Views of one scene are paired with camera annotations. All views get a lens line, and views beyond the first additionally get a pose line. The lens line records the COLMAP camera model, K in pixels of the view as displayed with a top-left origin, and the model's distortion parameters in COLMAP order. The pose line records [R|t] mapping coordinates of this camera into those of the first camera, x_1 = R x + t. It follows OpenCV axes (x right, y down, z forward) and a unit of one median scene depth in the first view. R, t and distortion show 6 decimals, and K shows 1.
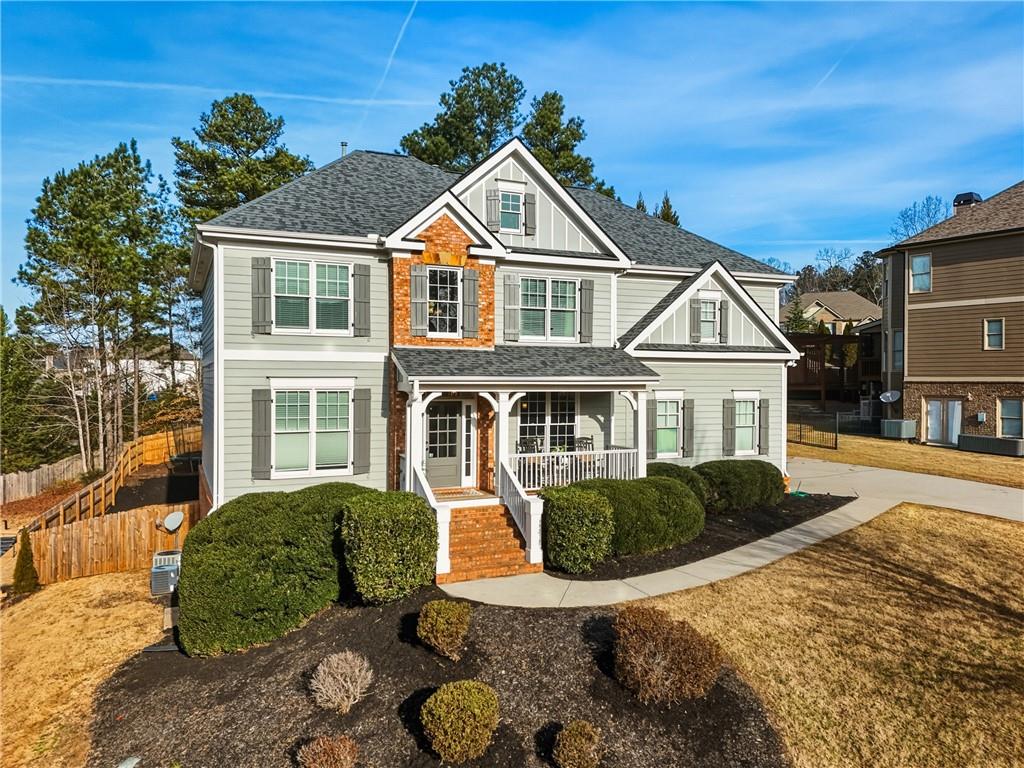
lens RADIAL K [[755.7, 0, 515.0], [0, 755.7, 386.0], [0, 0, 1]] dist [0.049657, -0.022840]
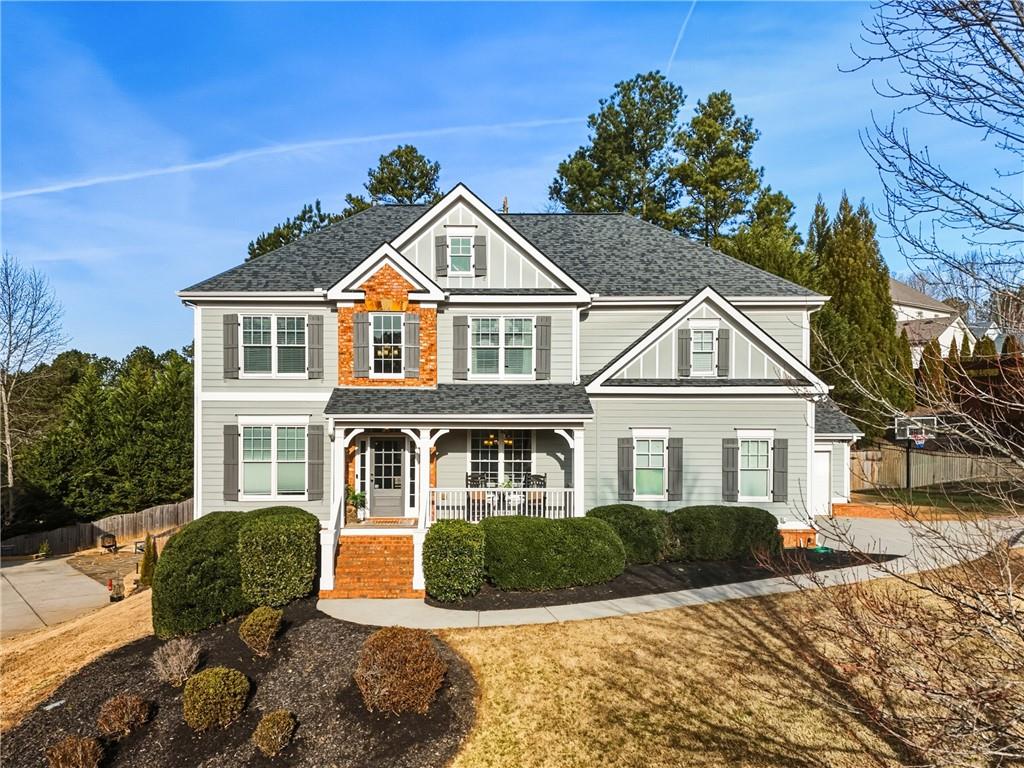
lens RADIAL K [[827.6, 0, 467.2], [0, 827.6, 415.8], [0, 0, 1]] dist [0.053901, -0.013052]
pose [[0.910886, 0.000572, -0.412657, 0.488486], [-0.002968, 0.999982, -0.005165, -0.004105], [0.412647, 0.005929, 0.910872, -0.031326]]
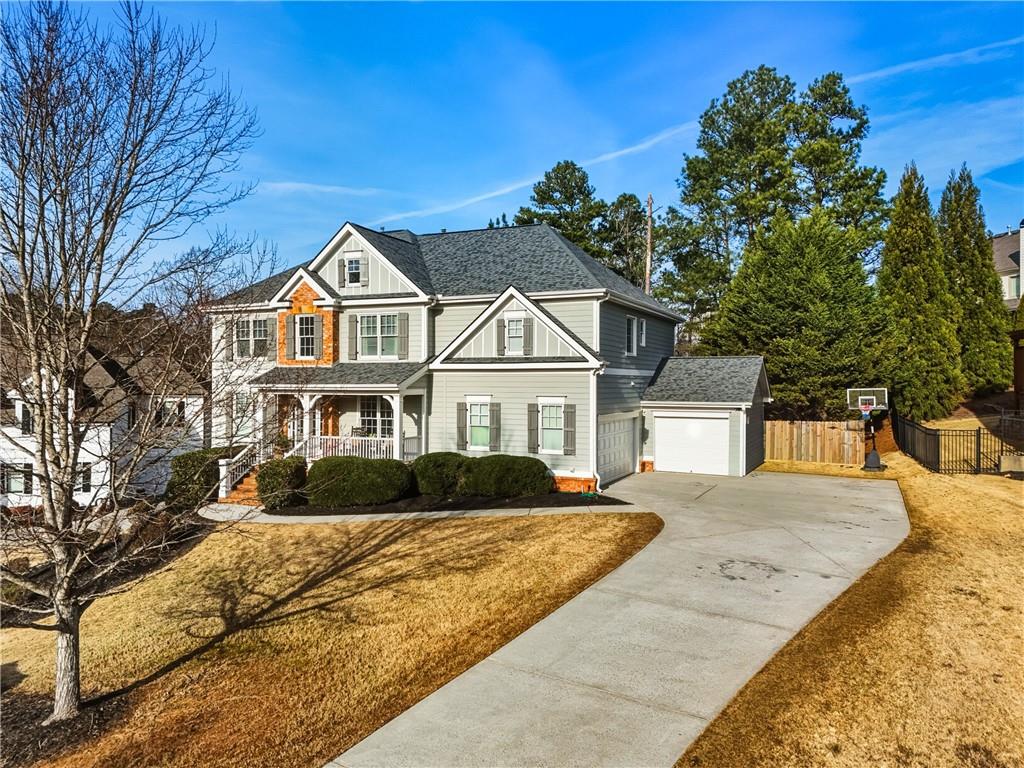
lens RADIAL K [[755.7, 0, 516.6], [0, 755.7, 384.4], [0, 0, 1]] dist [0.049657, -0.022840]
pose [[0.665948, -0.000943, -0.745998, 1.340956], [-0.007261, 0.999944, -0.007746, -0.003500], [0.745963, 0.010575, 0.665904, 0.271577]]
